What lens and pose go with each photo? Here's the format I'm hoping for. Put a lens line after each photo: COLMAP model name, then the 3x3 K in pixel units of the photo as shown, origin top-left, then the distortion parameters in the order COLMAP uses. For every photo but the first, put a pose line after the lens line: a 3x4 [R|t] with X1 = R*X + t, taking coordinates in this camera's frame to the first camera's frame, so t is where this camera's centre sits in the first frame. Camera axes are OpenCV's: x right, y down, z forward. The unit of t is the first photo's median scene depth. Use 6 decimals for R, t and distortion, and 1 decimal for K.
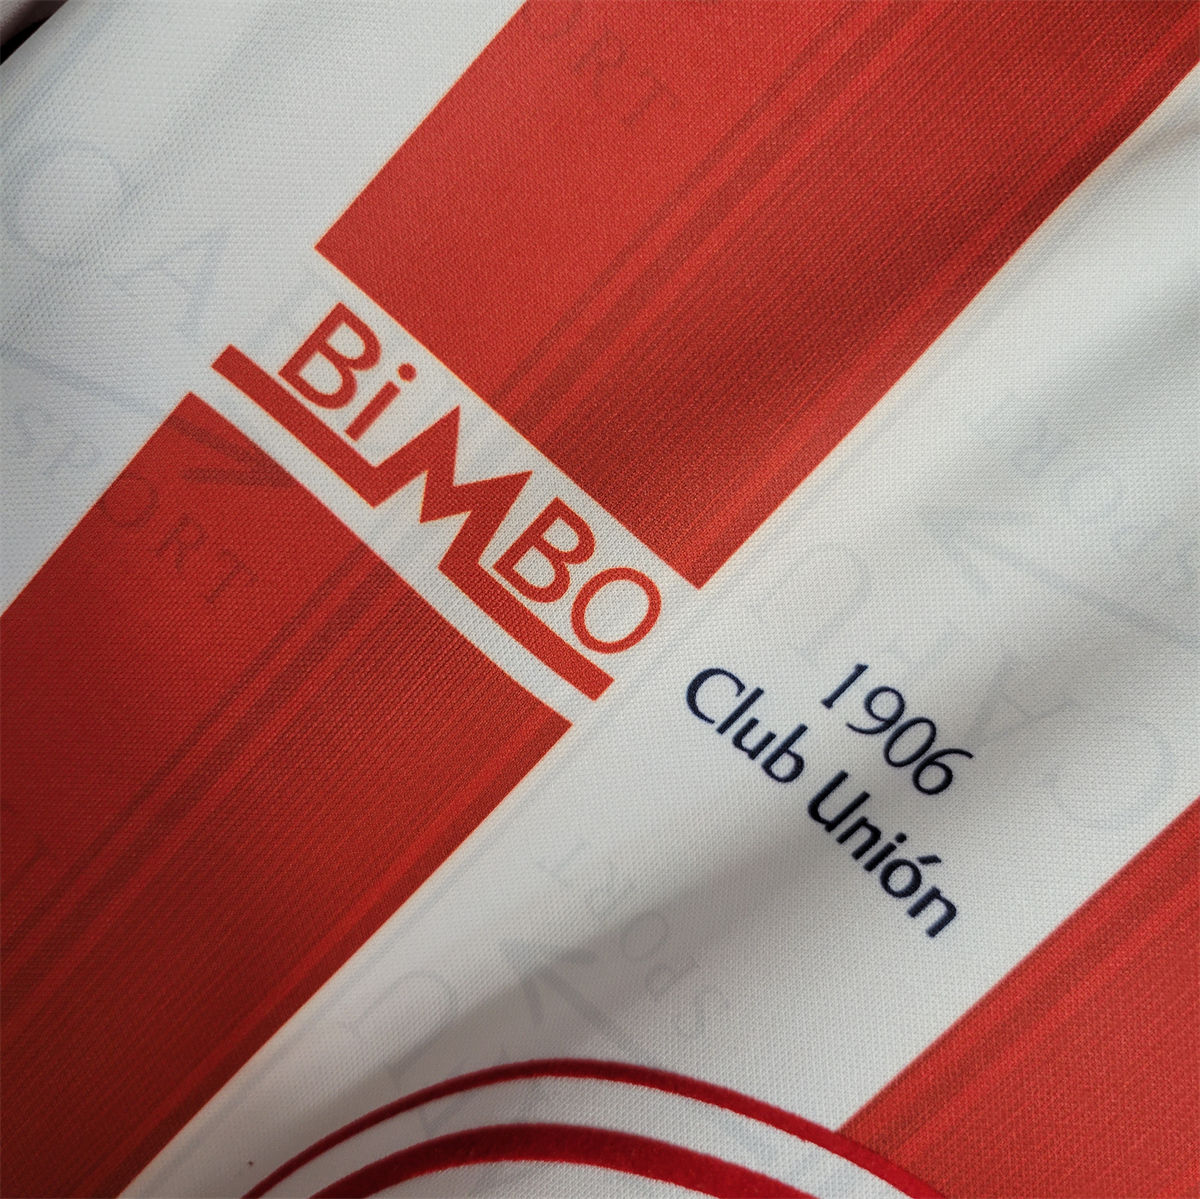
lens RADIAL K [[1229.0, 0, 598.2], [0, 1229.0, 581.1], [0, 0, 1]] dist [-0.057698, 0.002348]
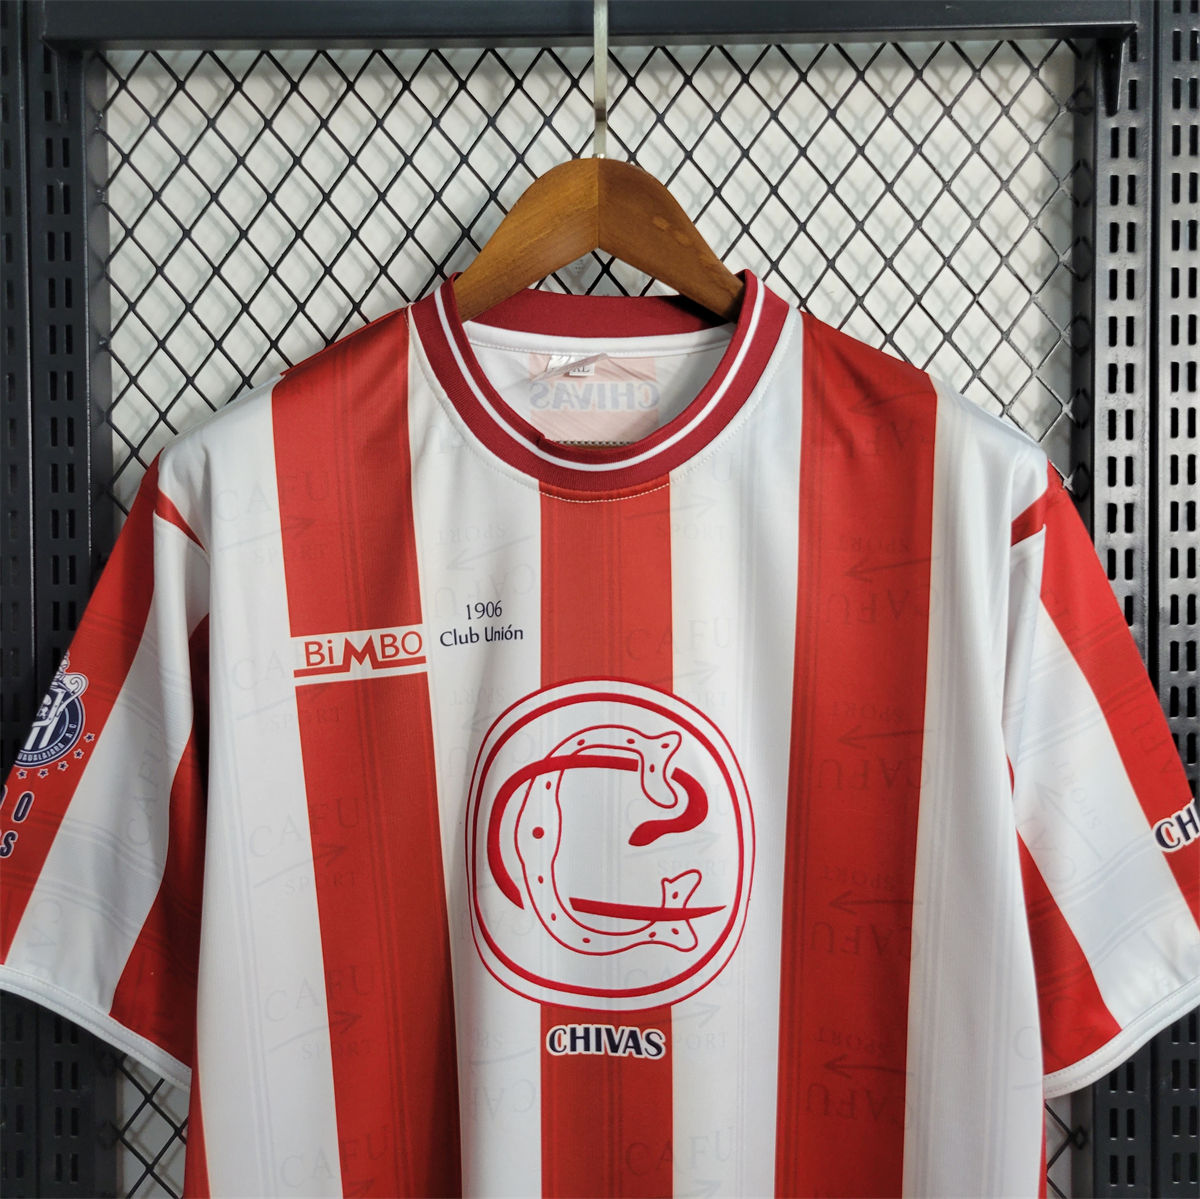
lens RADIAL K [[1201.4, 0, 600.0], [0, 1201.4, 599.5], [0, 0, 1]] dist [-0.005848, -0.079546]
pose [[0.668231, -0.738335, 0.091256, 0.168546], [0.739014, 0.672893, 0.032751, 0.248628], [-0.085587, 0.045554, 0.995289, -2.878532]]
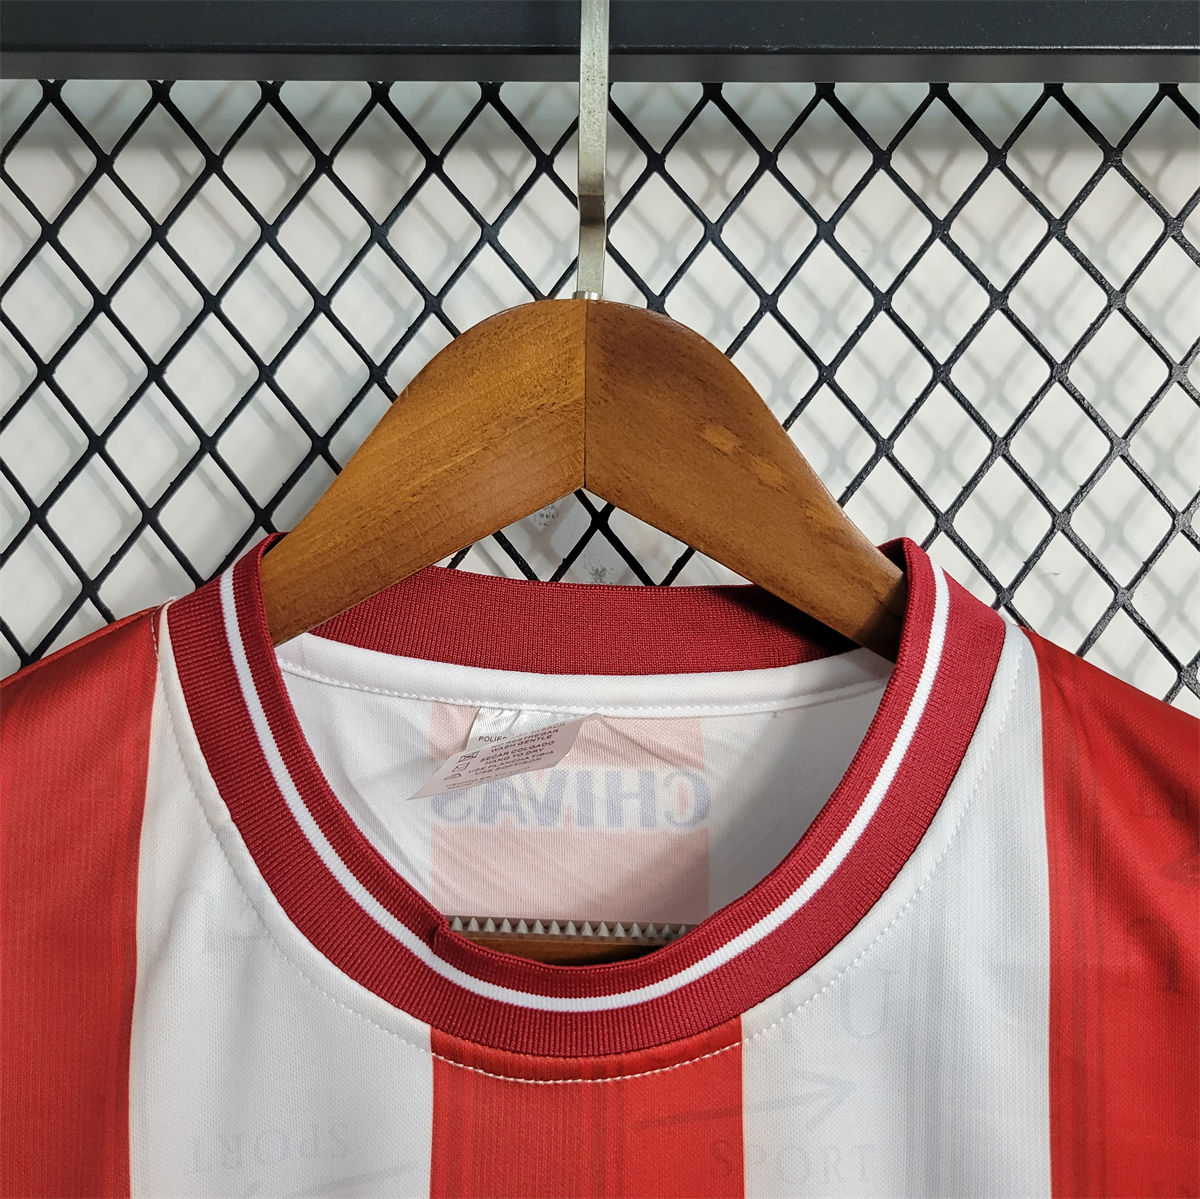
lens RADIAL K [[1226.1, 0, 600.0], [0, 1226.1, 599.5], [0, 0, 1]] dist [-0.055465, 0.003538]
pose [[0.679987, -0.705800, 0.198656, 0.904883], [0.727689, 0.682841, -0.064782, -0.148002], [-0.089927, 0.188611, 0.977926, -0.796389]]
